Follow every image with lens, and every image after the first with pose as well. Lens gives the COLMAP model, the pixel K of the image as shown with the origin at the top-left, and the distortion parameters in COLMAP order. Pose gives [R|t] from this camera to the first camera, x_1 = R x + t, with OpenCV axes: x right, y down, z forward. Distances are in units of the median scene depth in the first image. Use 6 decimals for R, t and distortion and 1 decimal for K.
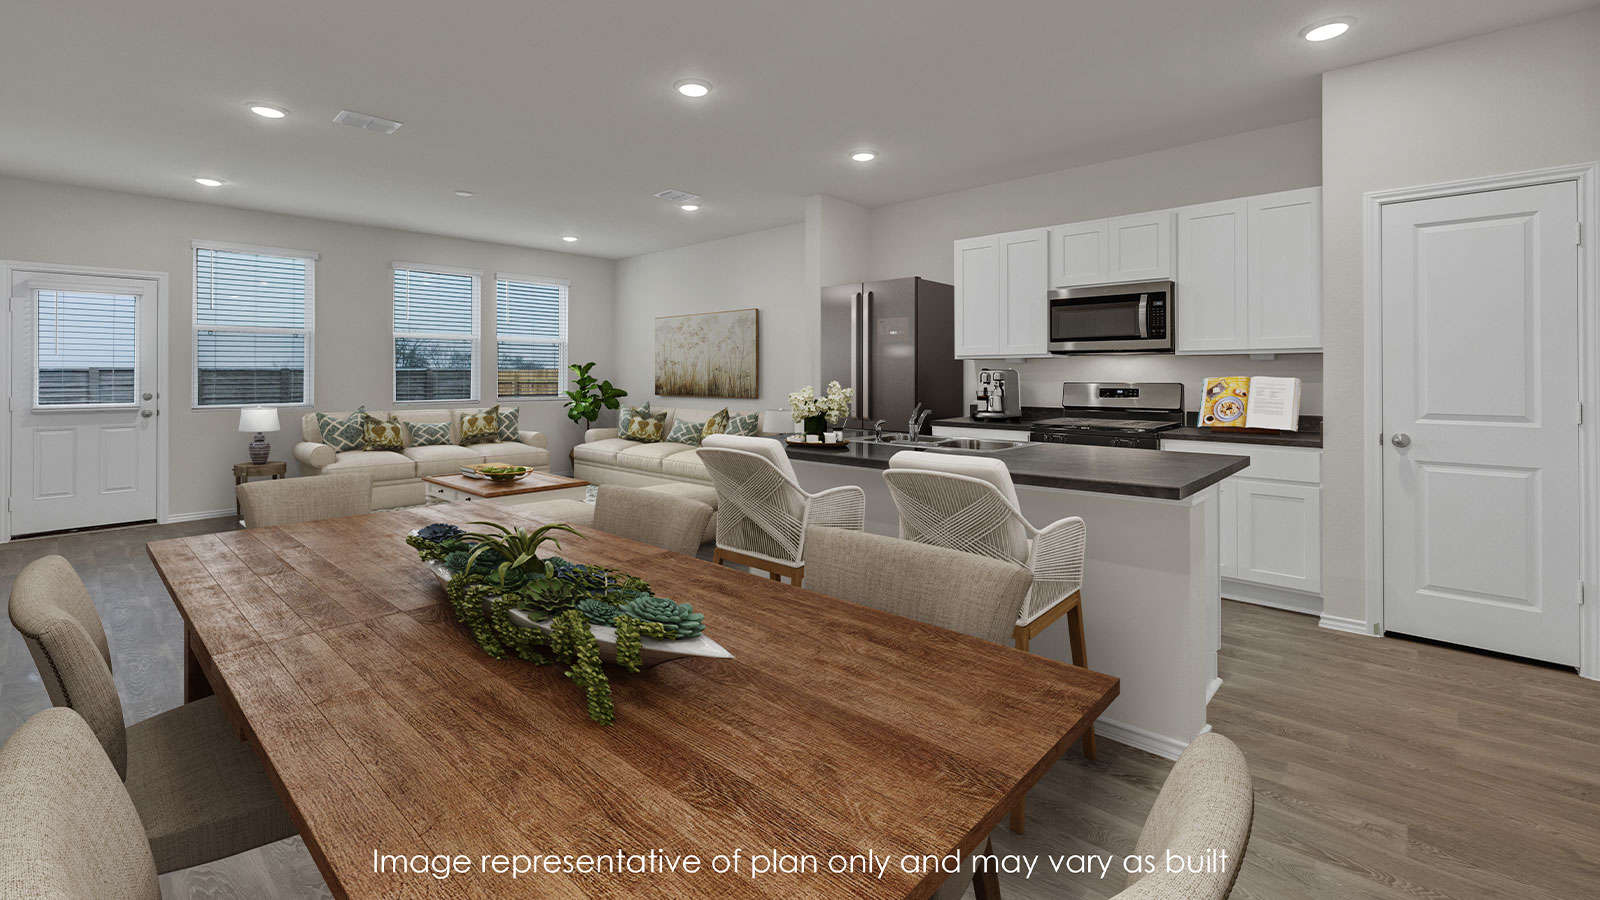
lens RADIAL K [[681.1, 0, 803.9], [0, 681.1, 369.8], [0, 0, 1]] dist [-0.001594, -0.000165]
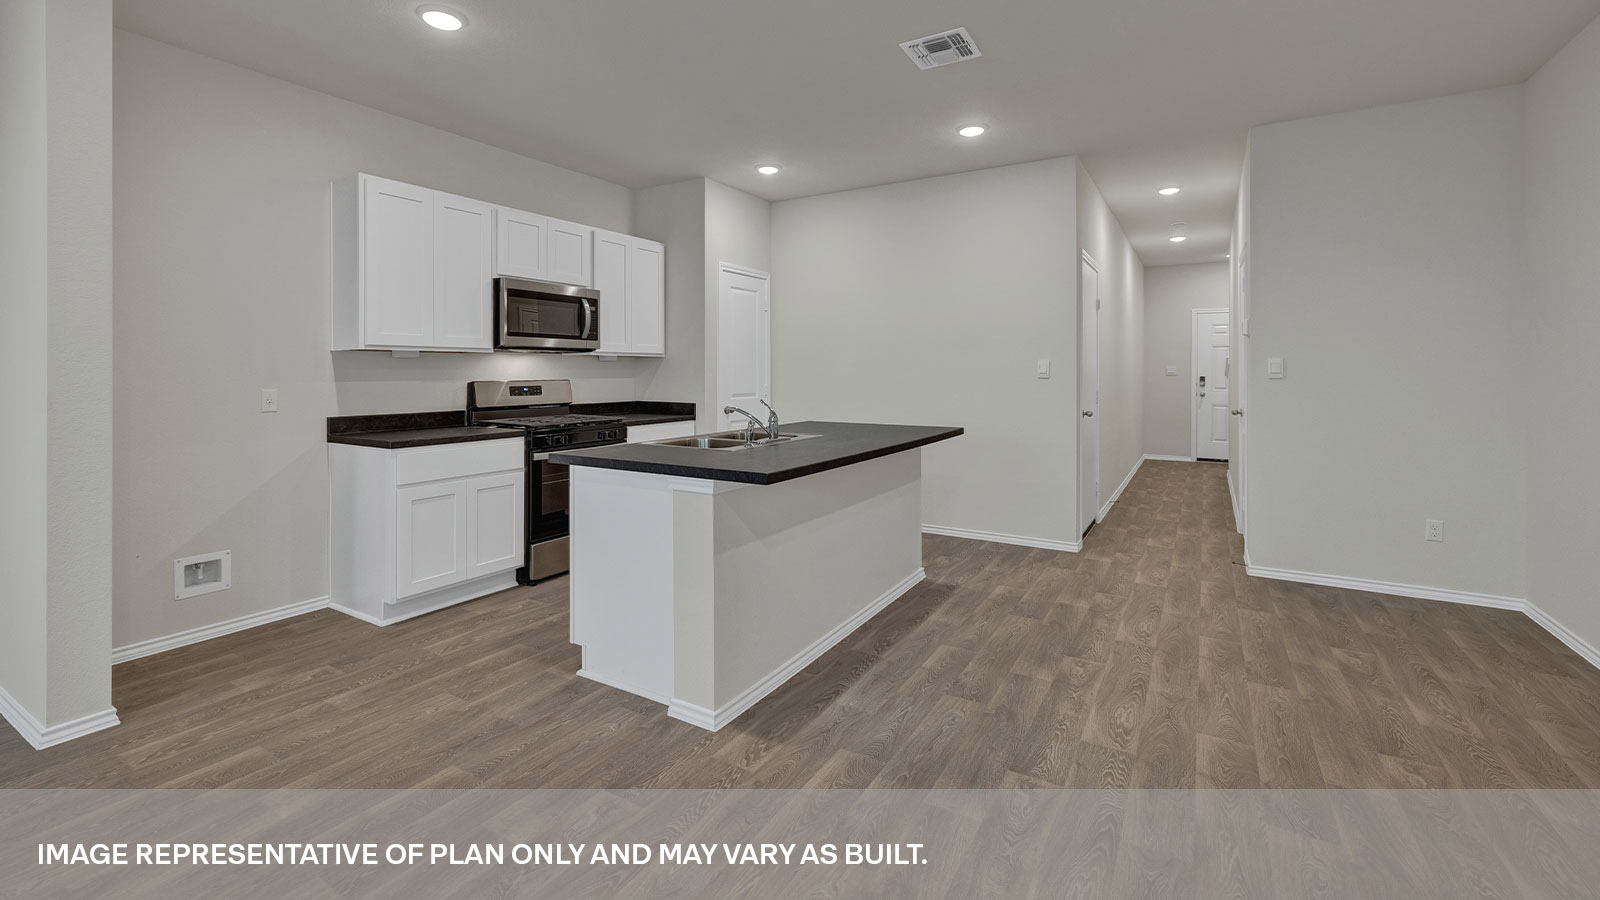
lens RADIAL K [[681.1, 0, 803.9], [0, 681.1, 369.8], [0, 0, 1]] dist [-0.001594, -0.000165]
pose [[-0.205156, 0.001201, 0.978729, -0.646098], [-0.005099, 0.999984, -0.002295, 0.003948], [-0.978716, -0.005462, -0.205147, 0.883136]]
